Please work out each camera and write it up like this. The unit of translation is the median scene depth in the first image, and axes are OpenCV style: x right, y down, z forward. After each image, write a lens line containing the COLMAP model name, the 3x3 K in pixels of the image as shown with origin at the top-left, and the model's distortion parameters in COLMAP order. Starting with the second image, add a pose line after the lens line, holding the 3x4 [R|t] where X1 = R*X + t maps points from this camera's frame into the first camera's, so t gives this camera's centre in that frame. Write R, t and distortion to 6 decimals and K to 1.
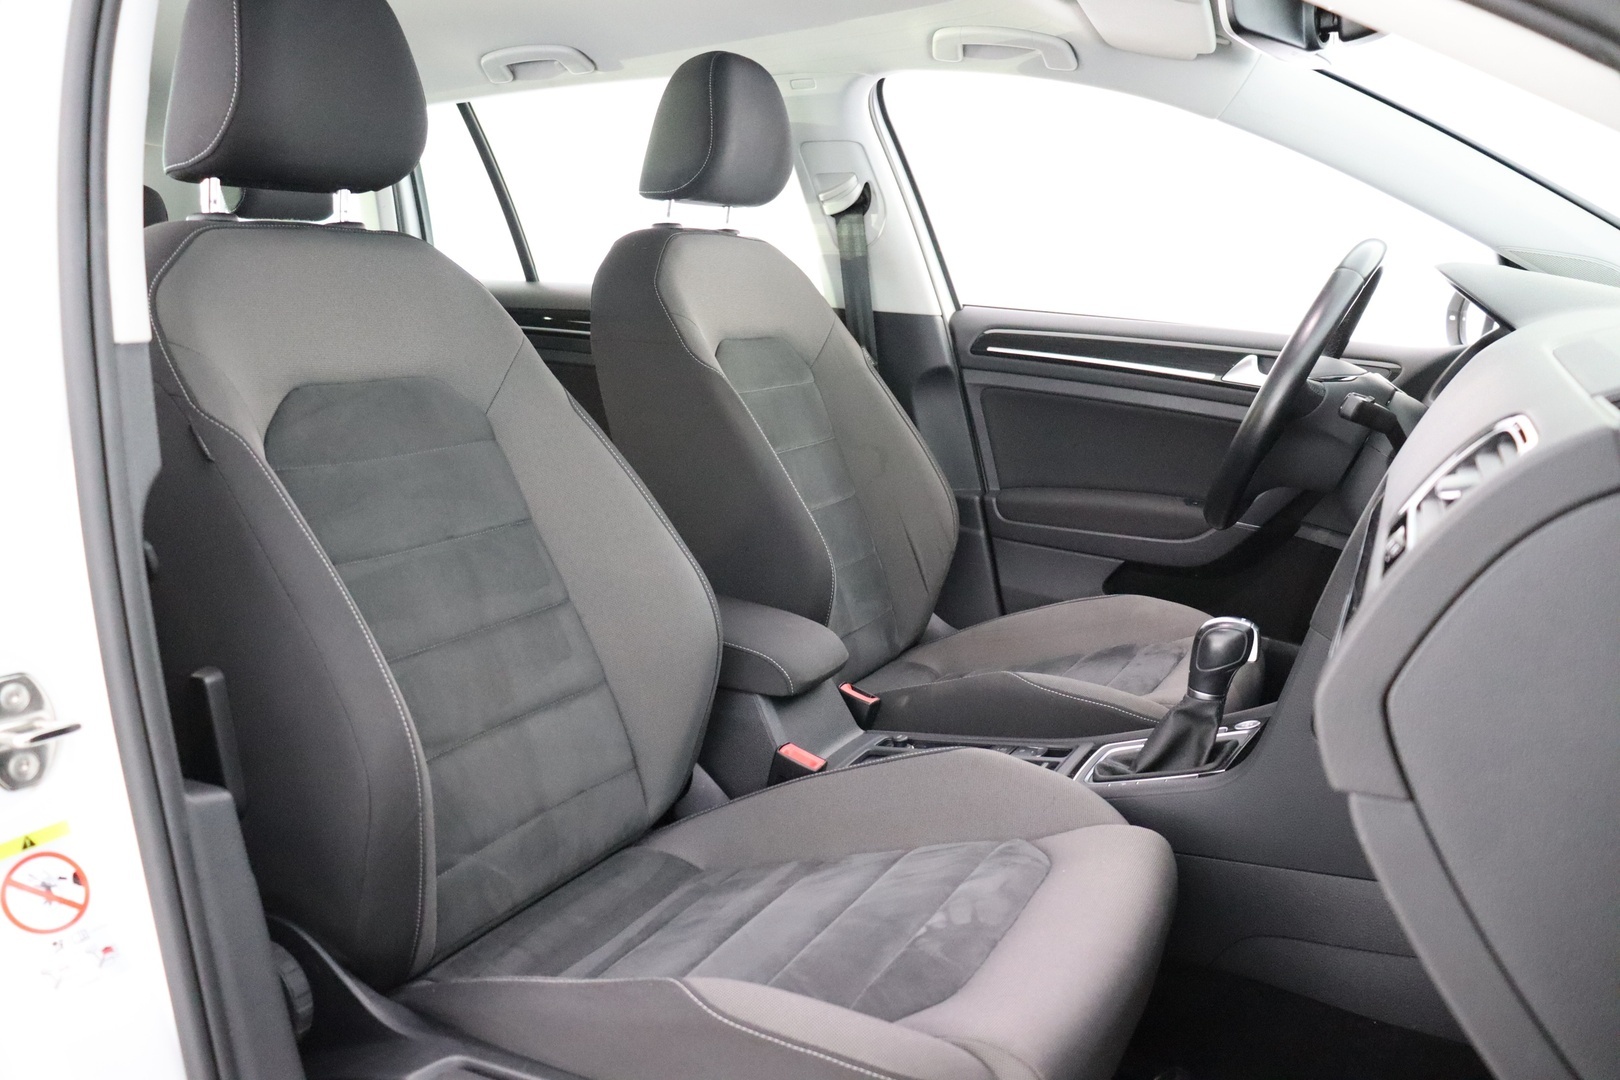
lens RADIAL K [[1334.7, 0, 810.0], [0, 1334.7, 540.0], [0, 0, 1]] dist [-0.186643, 0.164988]
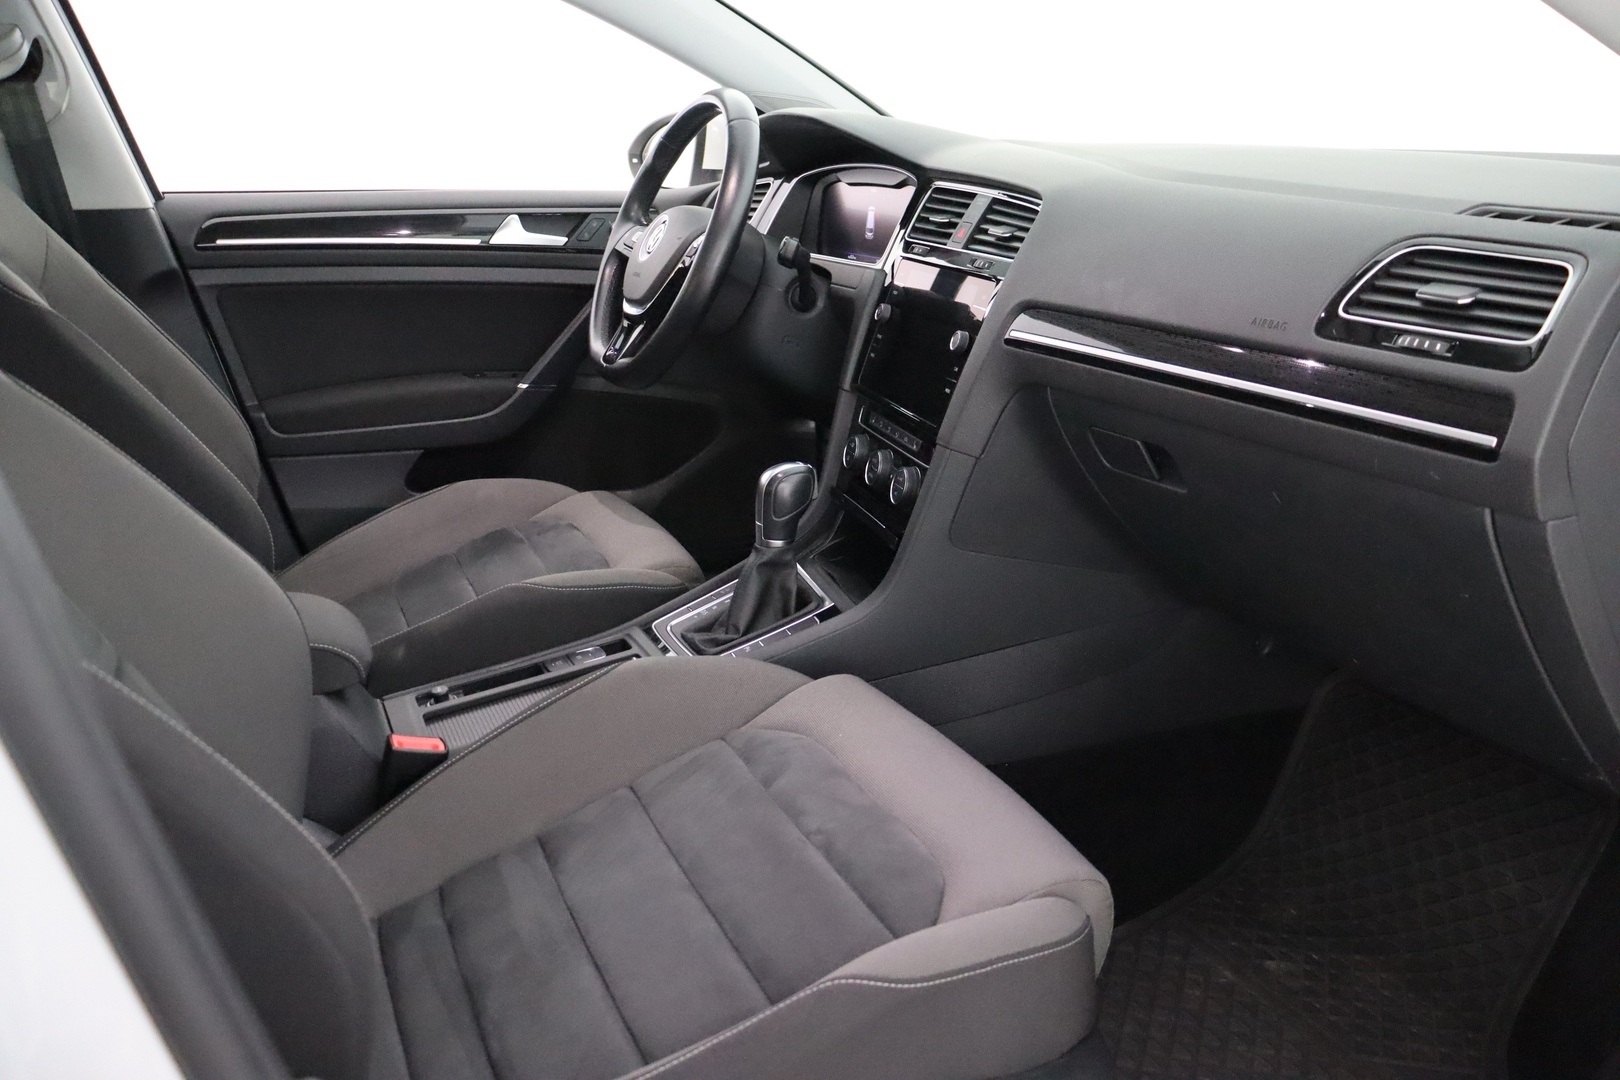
lens RADIAL K [[1334.7, 0, 810.0], [0, 1334.7, 540.0], [0, 0, 1]] dist [-0.186643, 0.164988]
pose [[0.622925, -0.260658, 0.737578, -0.293036], [0.176796, 0.965370, 0.191845, -0.052153], [-0.762041, 0.010895, 0.647437, 0.187208]]
